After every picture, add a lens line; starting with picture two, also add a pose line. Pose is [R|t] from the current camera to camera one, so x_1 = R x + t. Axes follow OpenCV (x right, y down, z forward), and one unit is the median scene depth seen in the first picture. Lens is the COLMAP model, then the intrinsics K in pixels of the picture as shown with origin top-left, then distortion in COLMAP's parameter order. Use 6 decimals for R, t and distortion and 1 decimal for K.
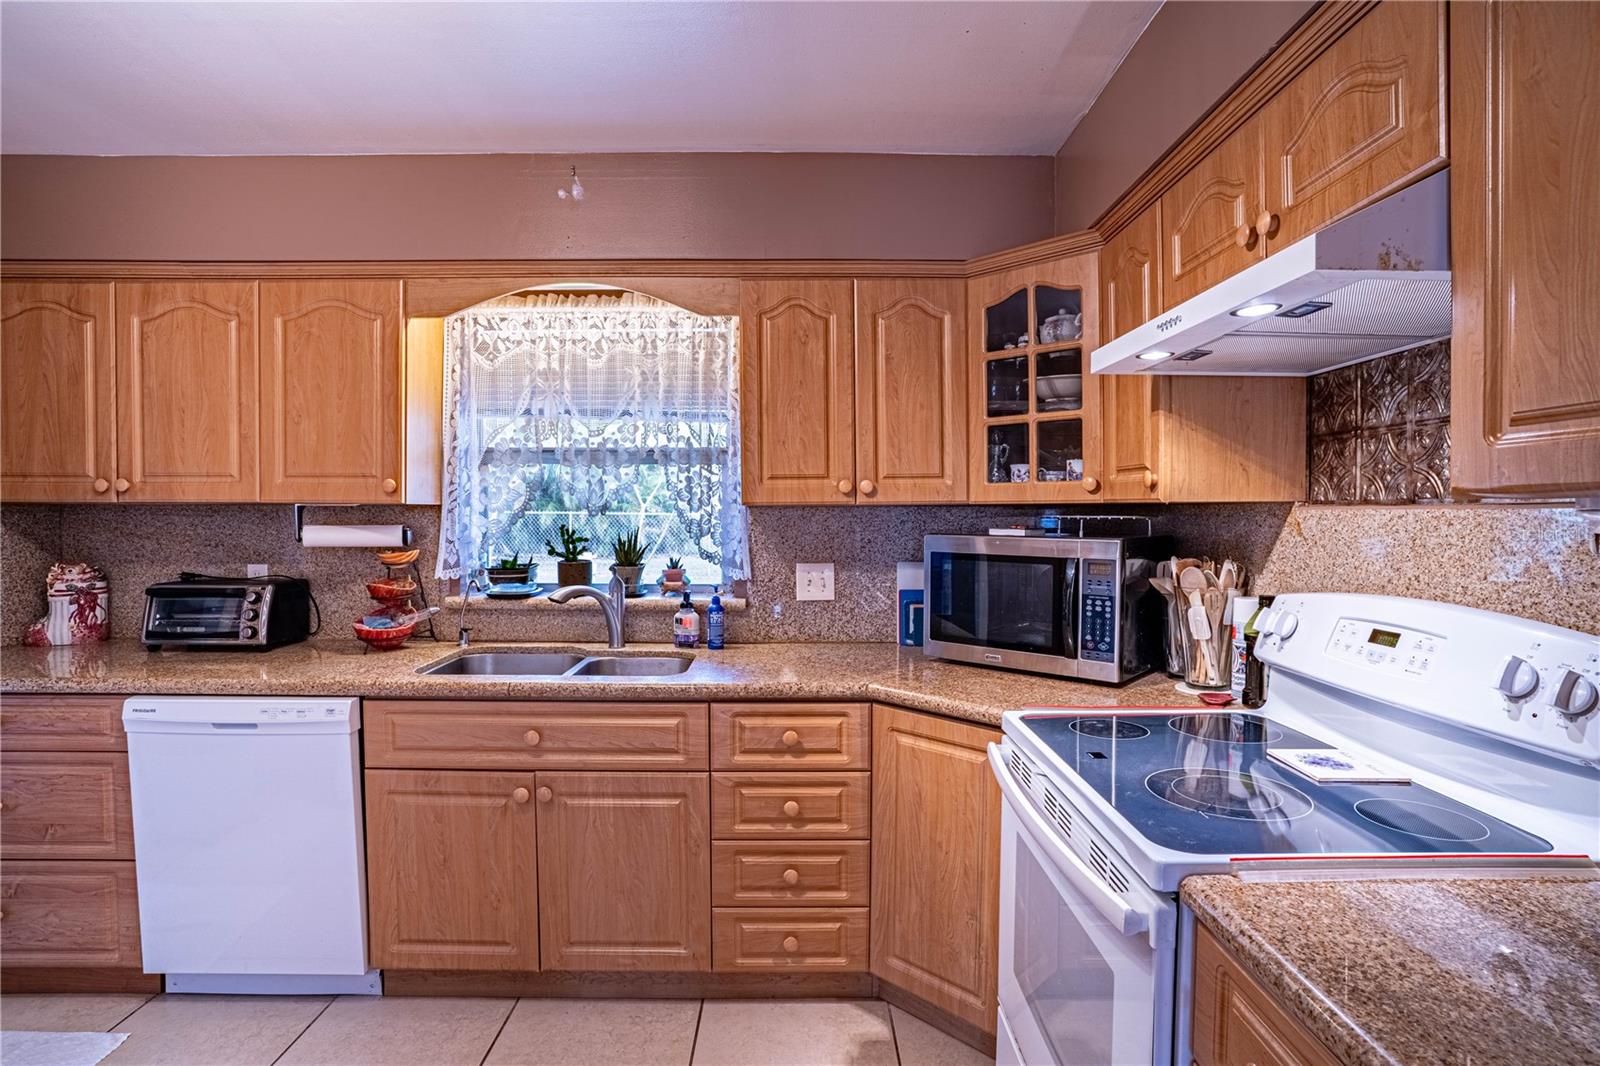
lens RADIAL K [[797.4, 0, 800.0], [0, 797.4, 533.0], [0, 0, 1]] dist [-0.043243, 0.002281]
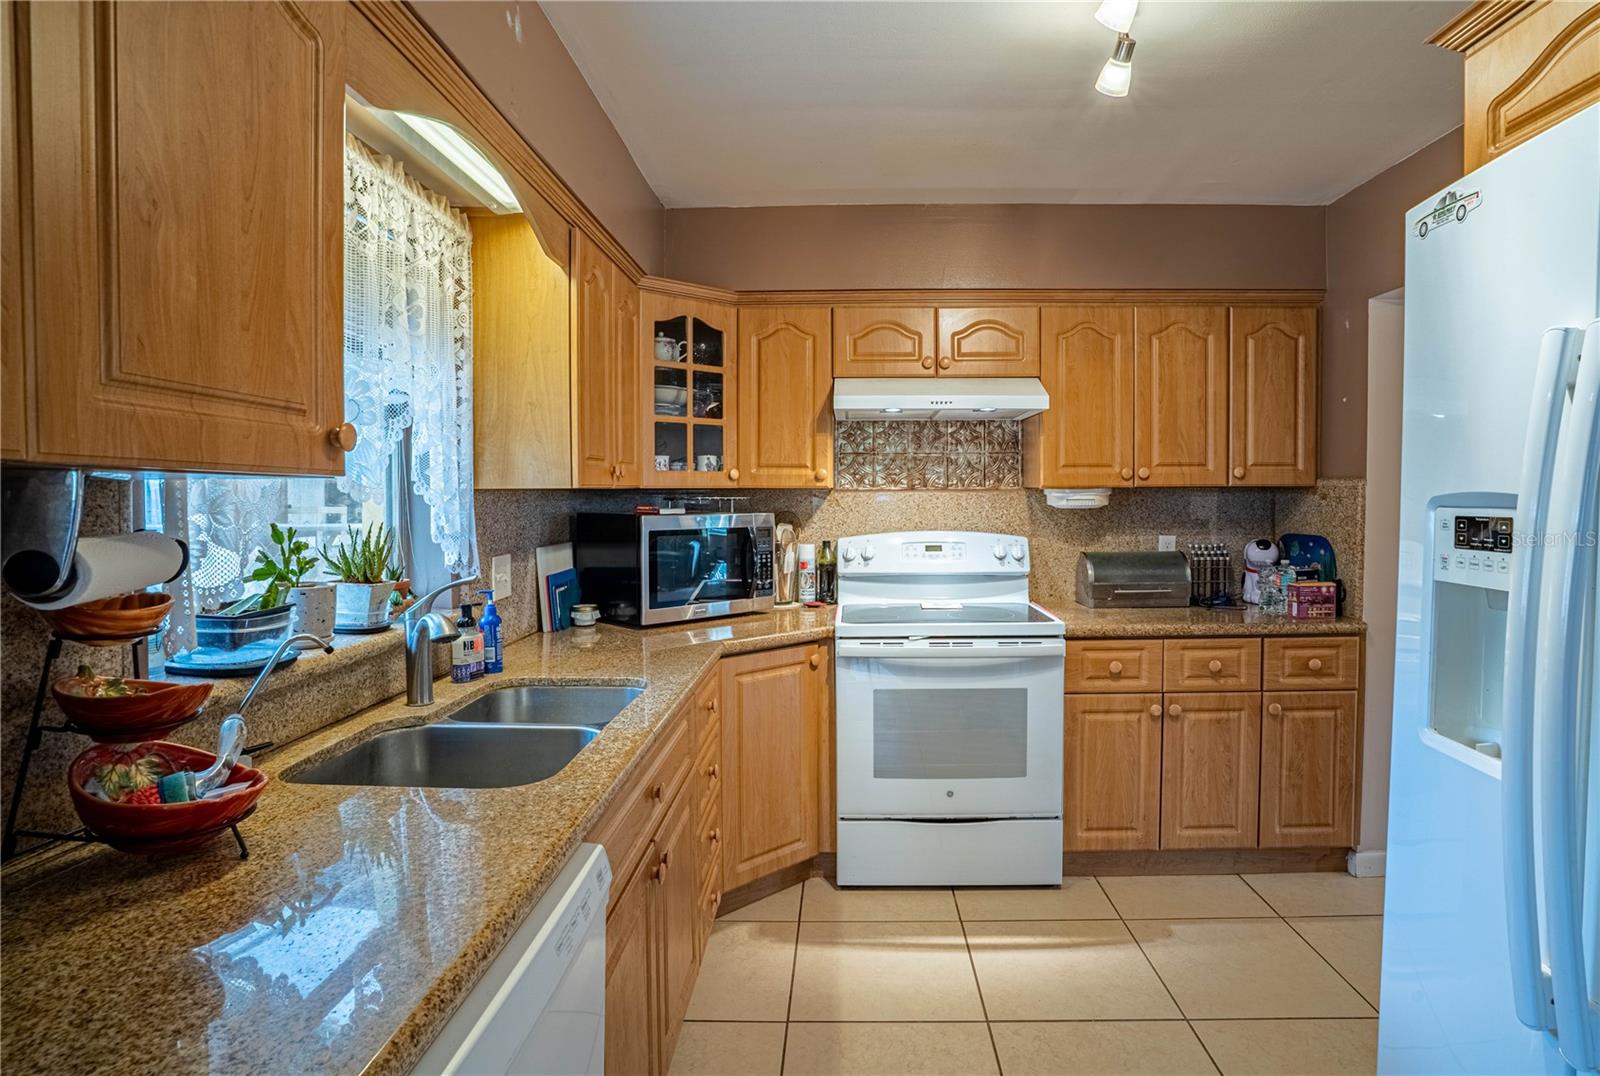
lens RADIAL K [[825.5, 0, 845.1], [0, 825.5, 521.1], [0, 0, 1]] dist [-0.034675, 0.000257]
pose [[0.007866, -0.032715, 0.999434, -0.974551], [0.028953, 0.999053, 0.032475, -0.018960], [-0.999550, 0.028681, 0.008806, 0.708790]]
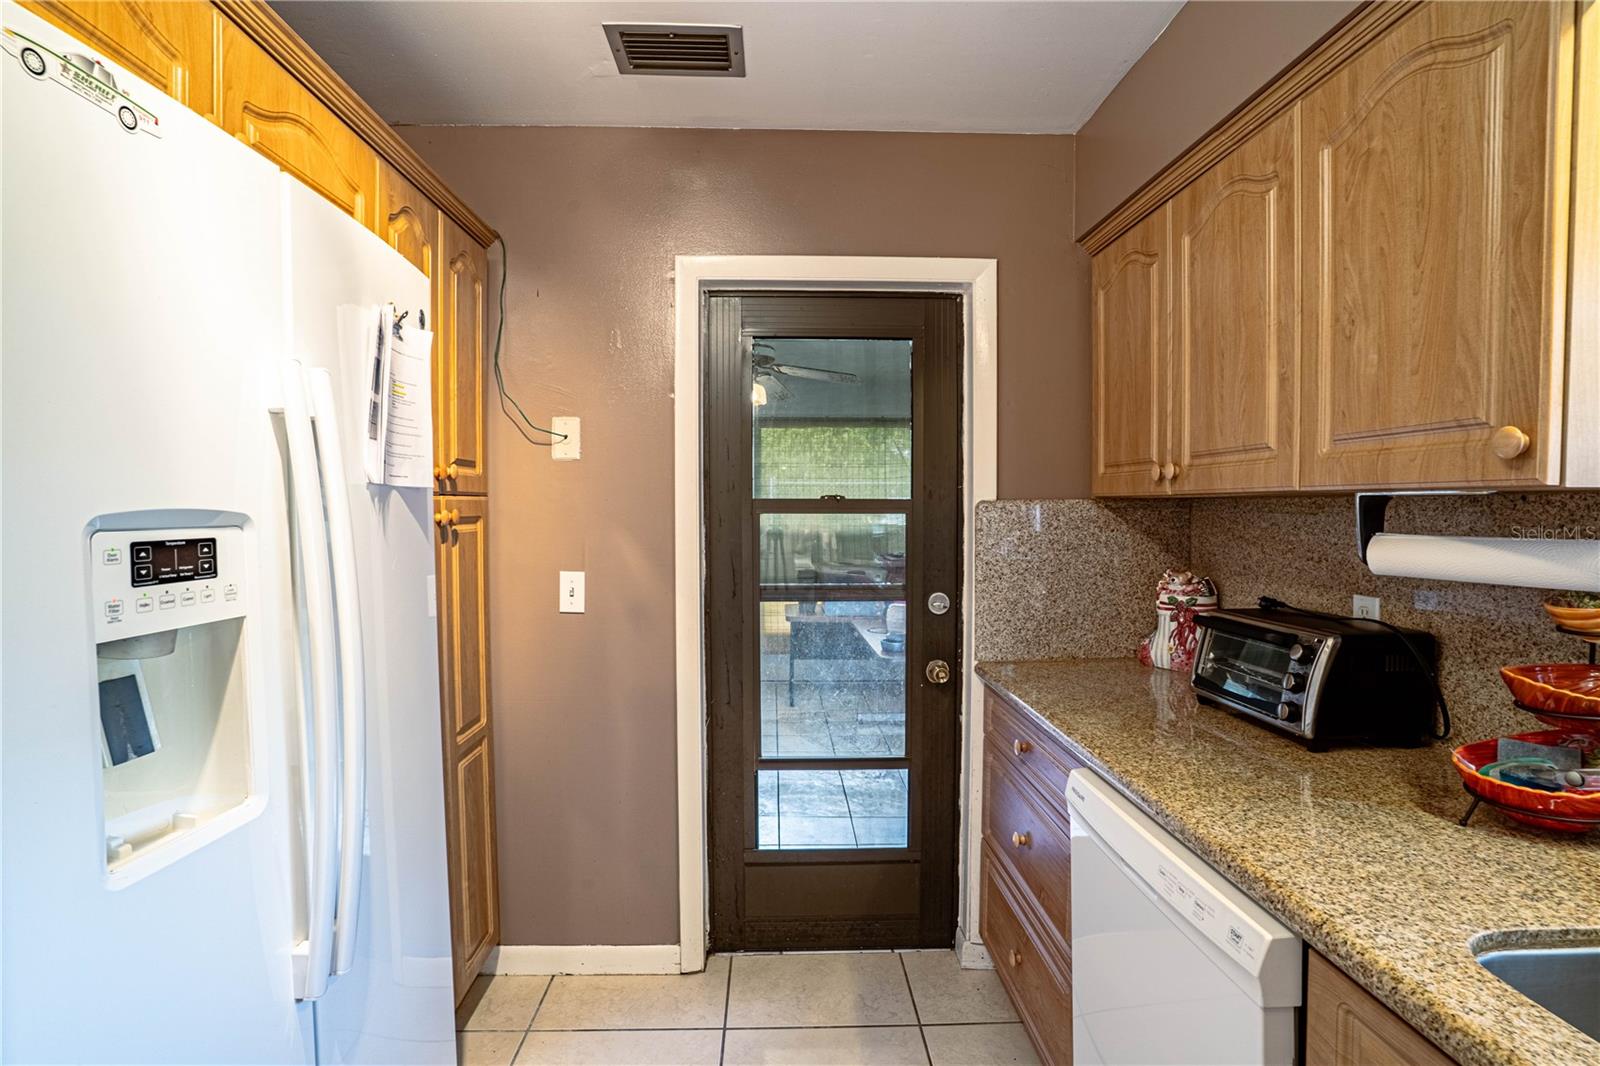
lens RADIAL K [[807.2, 0, 800.0], [0, 807.2, 533.0], [0, 0, 1]] dist [-0.028787, 0.000673]
pose [[0.034033, 0.029368, -0.998989, -0.123075], [-0.024616, 0.999290, 0.028538, -0.016250], [0.999118, 0.023620, 0.034731, 0.617908]]
